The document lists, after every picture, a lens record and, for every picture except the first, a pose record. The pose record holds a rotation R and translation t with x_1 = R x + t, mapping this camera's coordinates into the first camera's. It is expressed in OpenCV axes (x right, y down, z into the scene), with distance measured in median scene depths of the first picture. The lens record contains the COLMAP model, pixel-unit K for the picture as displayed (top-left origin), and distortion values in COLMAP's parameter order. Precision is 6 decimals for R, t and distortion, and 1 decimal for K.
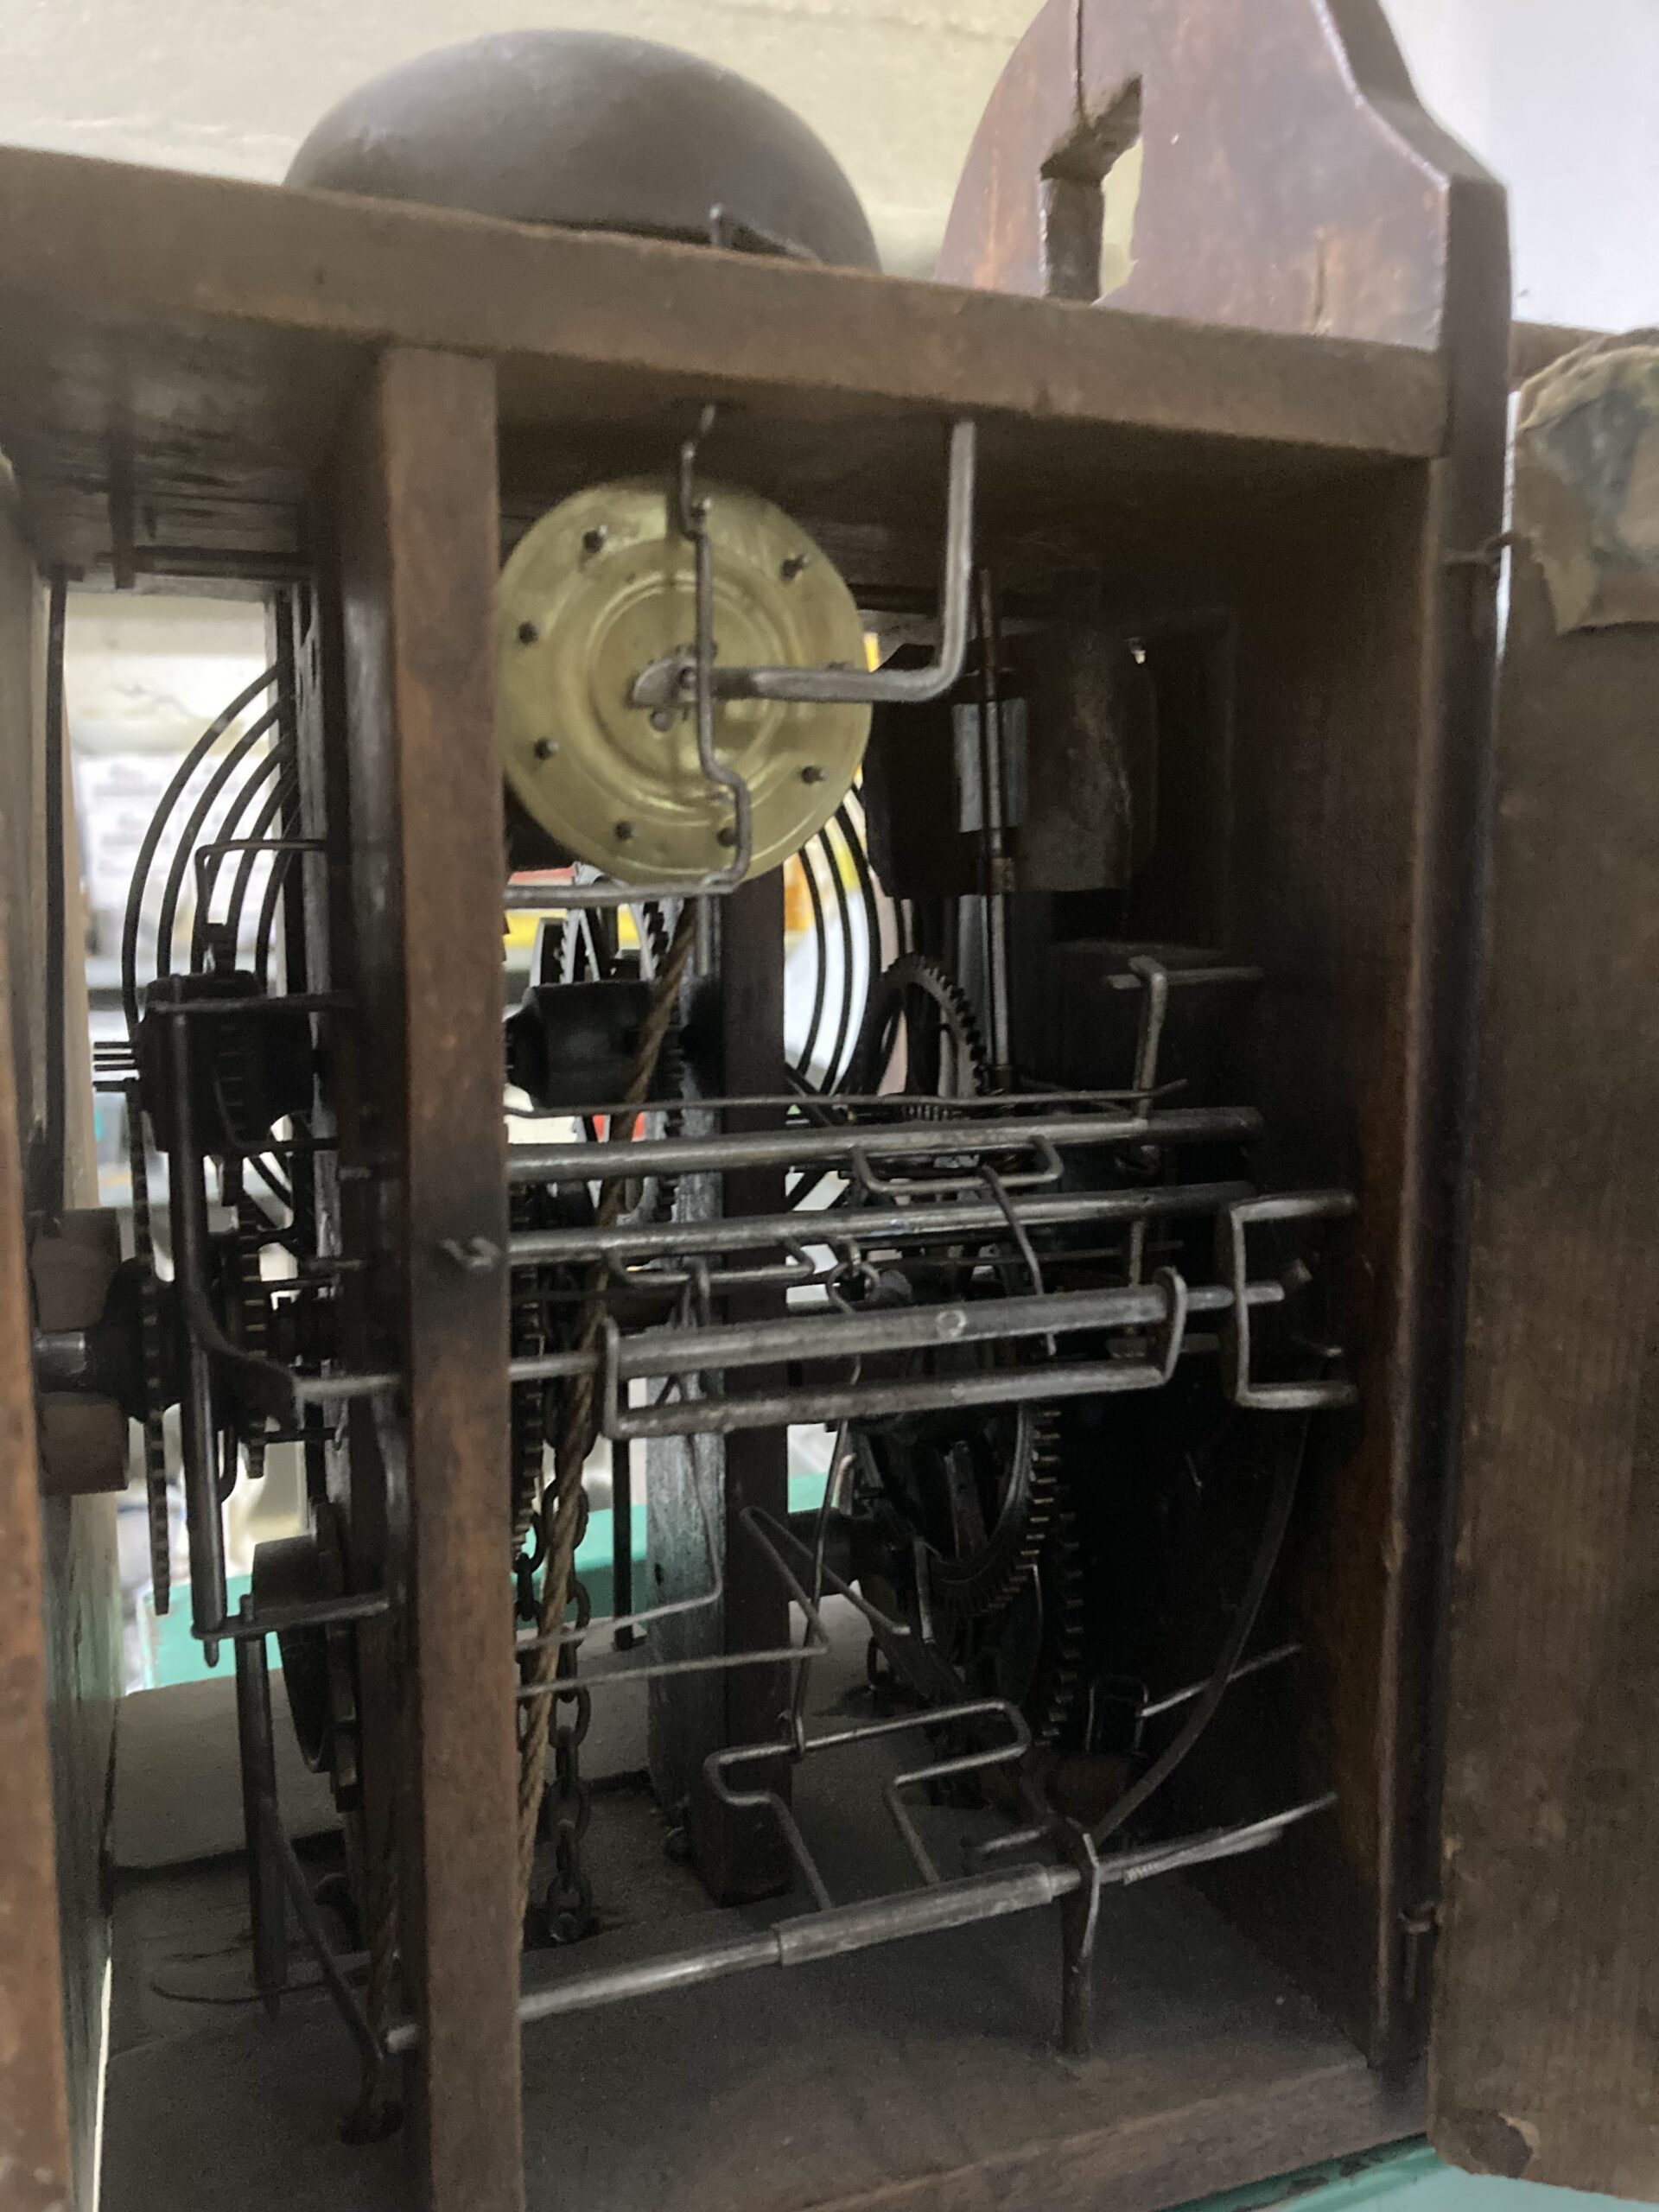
lens RADIAL K [[1873.4, 0, 833.0], [0, 1873.4, 1107.7], [0, 0, 1]] dist [0.001000, -0.021299]
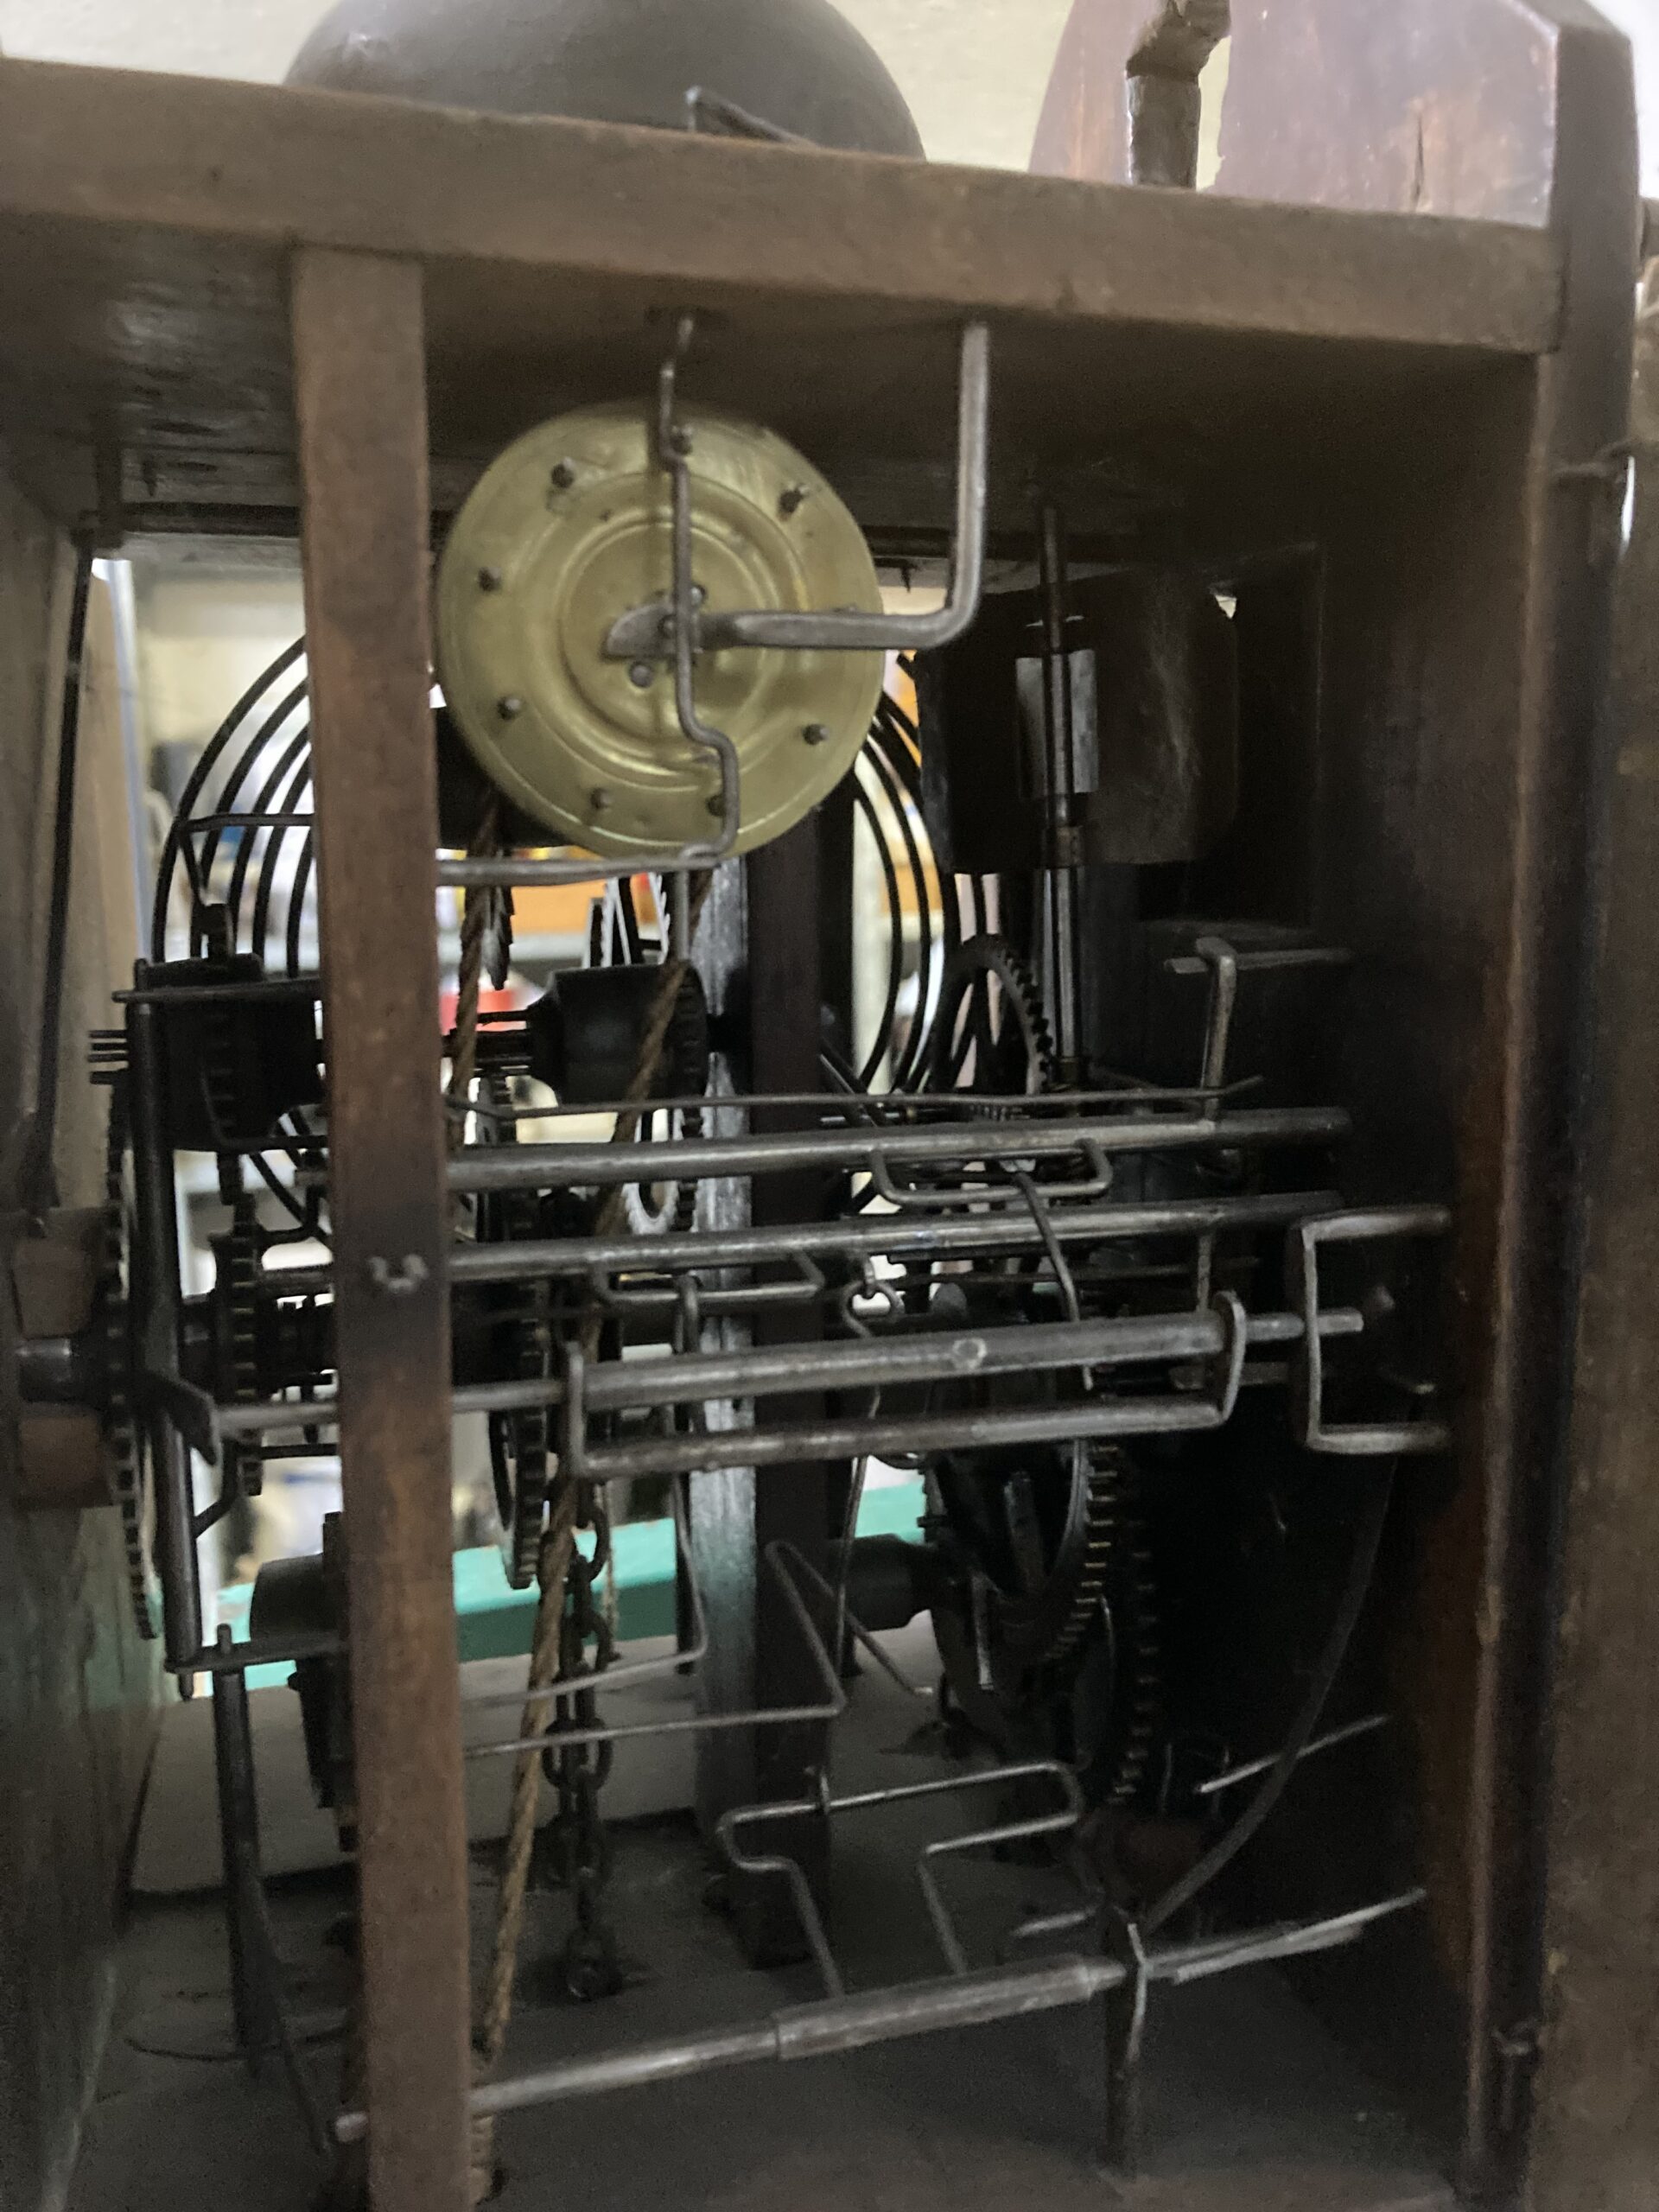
lens RADIAL K [[1873.4, 0, 829.1], [0, 1873.4, 1108.0], [0, 0, 1]] dist [0.001000, -0.021299]
pose [[0.994999, 0.006181, -0.099693, 0.078371], [-0.005045, 0.999920, 0.011640, -0.009889], [0.099757, -0.011079, 0.994950, 0.104900]]
